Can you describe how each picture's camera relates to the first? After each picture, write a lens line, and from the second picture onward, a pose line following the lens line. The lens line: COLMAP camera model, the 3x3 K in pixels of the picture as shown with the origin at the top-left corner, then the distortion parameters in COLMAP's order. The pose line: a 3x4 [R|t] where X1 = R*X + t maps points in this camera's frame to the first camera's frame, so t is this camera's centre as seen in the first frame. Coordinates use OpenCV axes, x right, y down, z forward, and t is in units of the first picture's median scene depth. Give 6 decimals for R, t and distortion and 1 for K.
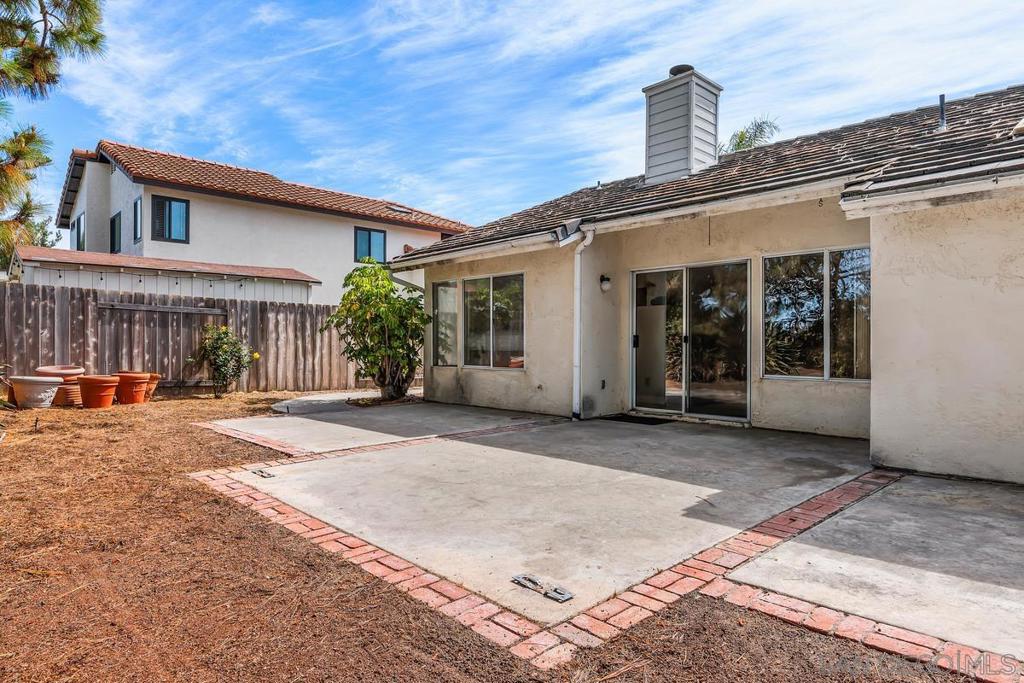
lens RADIAL K [[602.2, 0, 510.7], [0, 602.2, 342.6], [0, 0, 1]] dist [-0.000863, -0.000874]
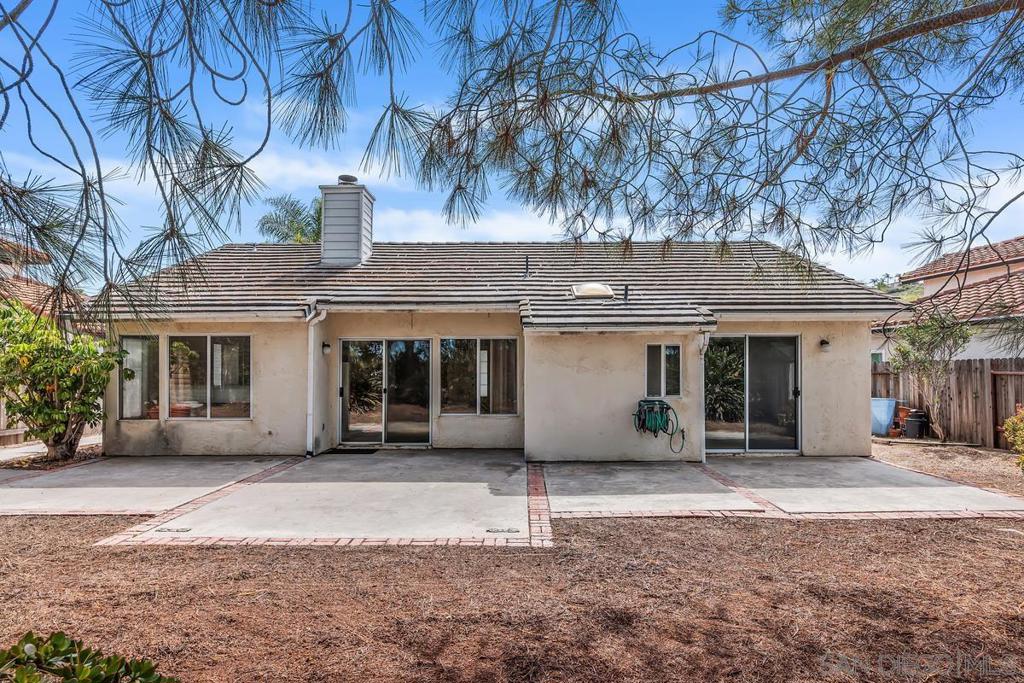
lens RADIAL K [[587.8, 0, 512.0], [0, 587.8, 350.6], [0, 0, 1]] dist [0.005705, -0.000397]
pose [[0.693104, 0.018321, 0.720605, -0.424666], [0.000899, 0.999654, -0.026280, -0.053707], [-0.720837, 0.018863, 0.692848, -0.146882]]
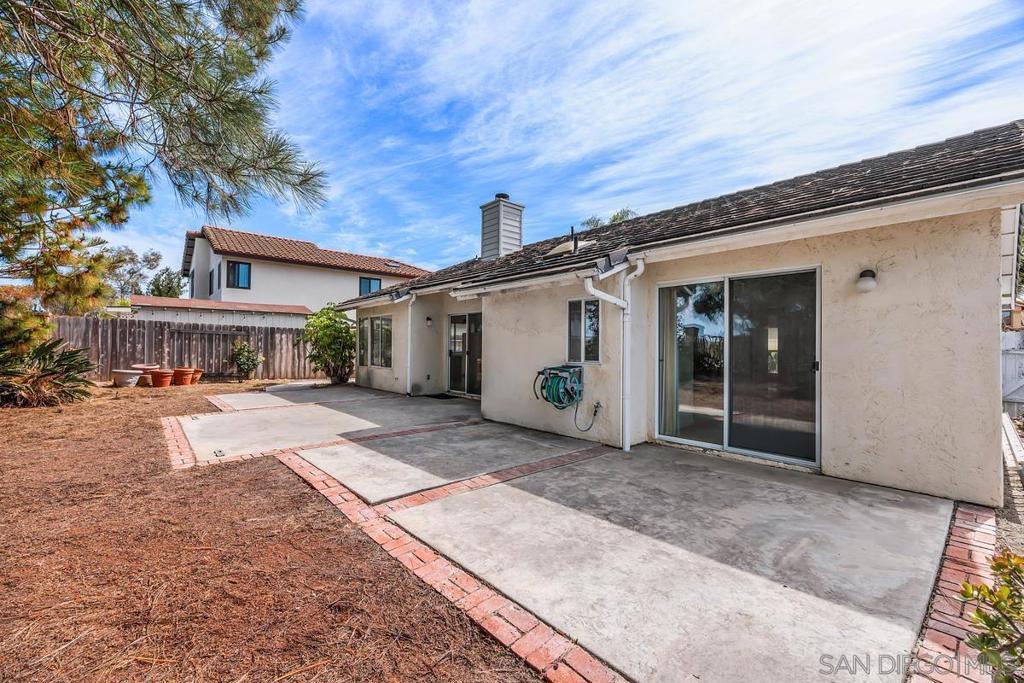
lens RADIAL K [[429.5, 0, 512.6], [0, 429.5, 341.9], [0, 0, 1]] dist [0.000386, 0.000173]
pose [[0.998999, 0.006423, -0.044275, 0.414435], [-0.006897, 0.999920, -0.010562, -0.022518], [0.044203, 0.010857, 0.998964, -0.250976]]
